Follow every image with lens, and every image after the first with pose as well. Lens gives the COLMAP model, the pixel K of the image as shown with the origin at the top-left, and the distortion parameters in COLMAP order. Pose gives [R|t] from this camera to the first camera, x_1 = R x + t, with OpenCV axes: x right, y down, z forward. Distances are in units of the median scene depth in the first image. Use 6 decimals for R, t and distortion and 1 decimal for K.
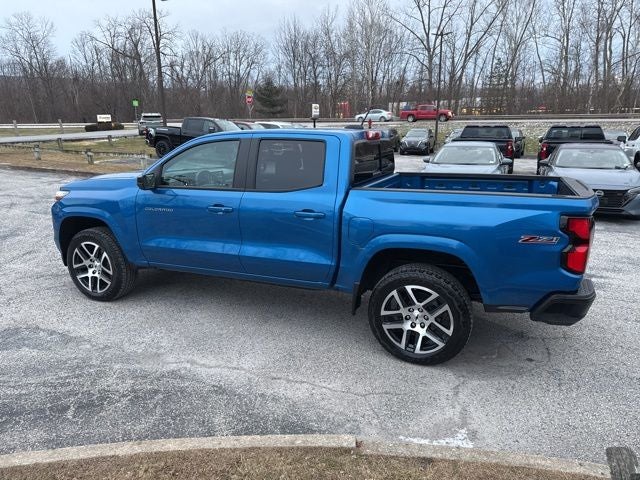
lens RADIAL K [[450.2, 0, 316.6], [0, 450.2, 239.2], [0, 0, 1]] dist [0.038330, -0.042089]
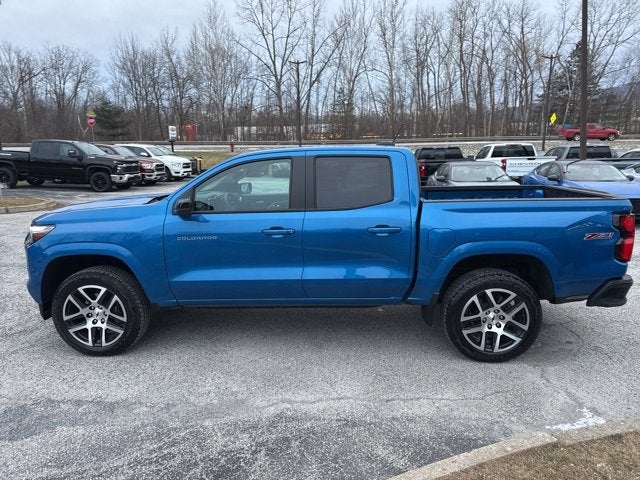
lens RADIAL K [[450.2, 0, 324.8], [0, 450.2, 245.2], [0, 0, 1]] dist [0.038330, -0.042089]
pose [[0.937639, -0.078798, 0.338562, -0.379858], [0.091410, 0.995582, -0.021442, -0.009915], [-0.335377, 0.051053, 0.940700, 0.086050]]
